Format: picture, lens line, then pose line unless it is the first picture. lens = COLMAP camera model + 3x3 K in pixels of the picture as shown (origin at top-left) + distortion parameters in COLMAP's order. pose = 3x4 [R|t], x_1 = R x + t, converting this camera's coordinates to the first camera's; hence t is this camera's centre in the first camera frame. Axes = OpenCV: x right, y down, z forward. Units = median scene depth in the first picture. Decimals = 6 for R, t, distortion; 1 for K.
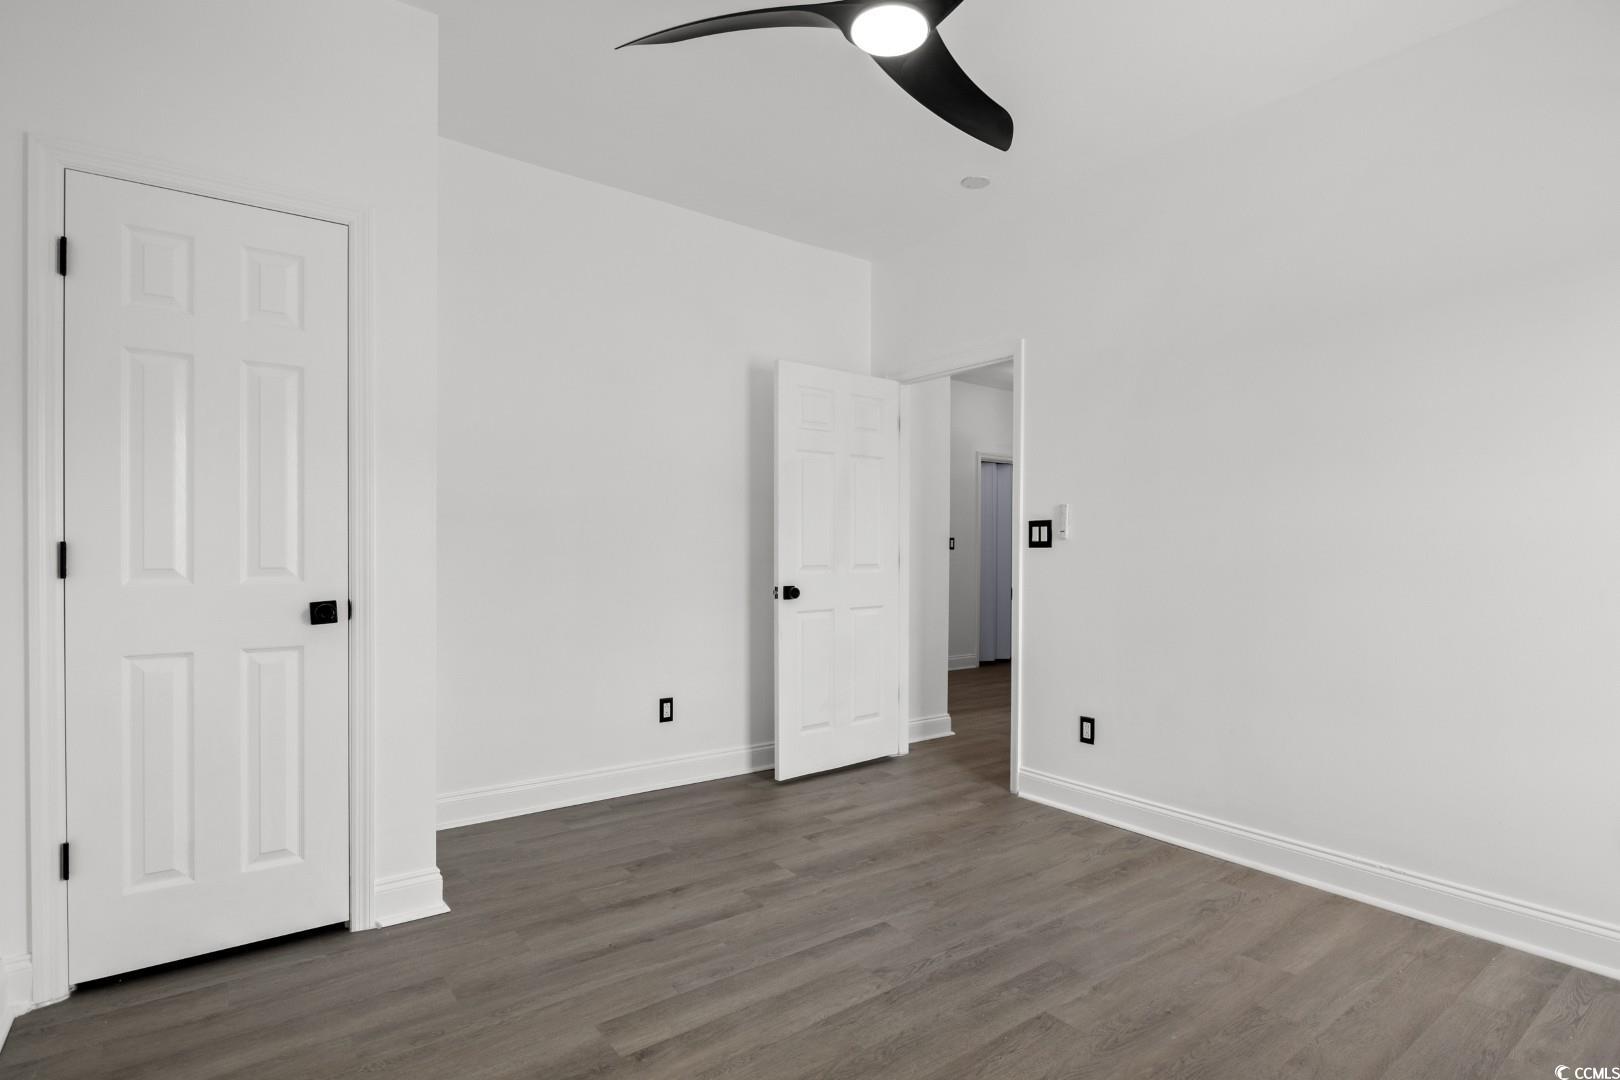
lens RADIAL K [[807.4, 0, 814.8], [0, 807.4, 546.9], [0, 0, 1]] dist [-0.004954, -0.001120]
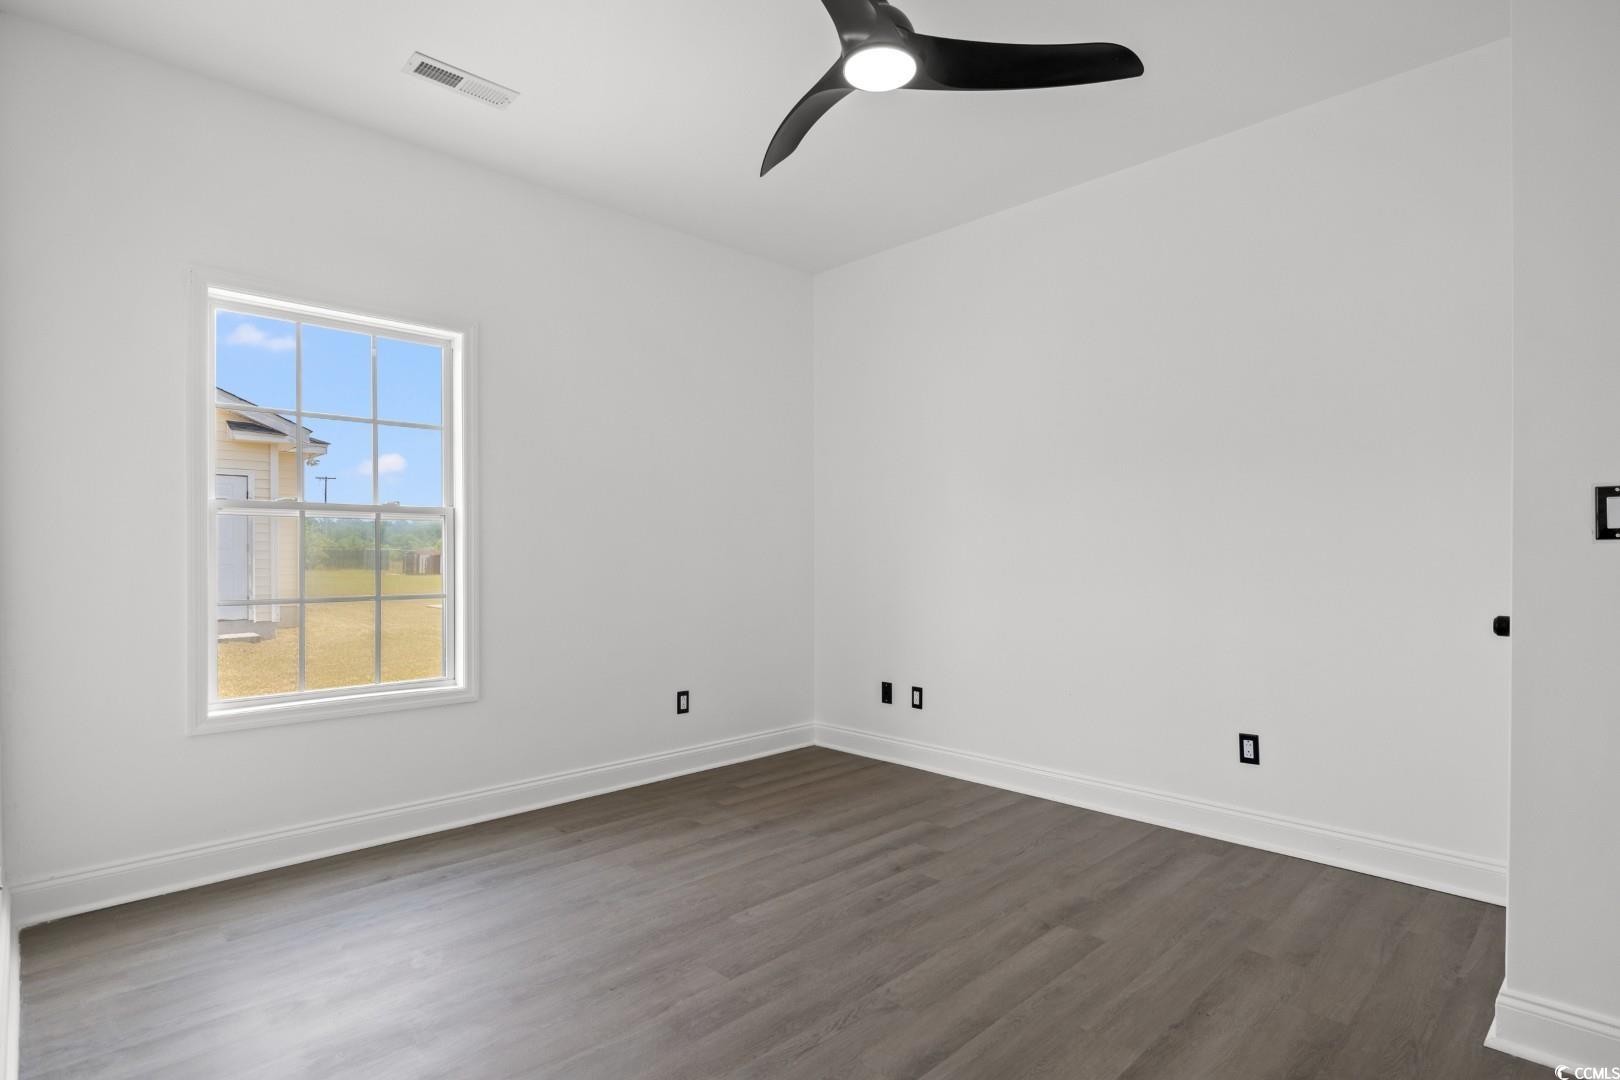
lens RADIAL K [[807.4, 0, 814.8], [0, 807.4, 546.9], [0, 0, 1]] dist [-0.004954, -0.001120]
pose [[-0.991867, -0.008002, -0.127026, 0.303005], [-0.006885, 0.999934, -0.009230, 0.009399], [0.127092, -0.008281, -0.991856, 2.001730]]
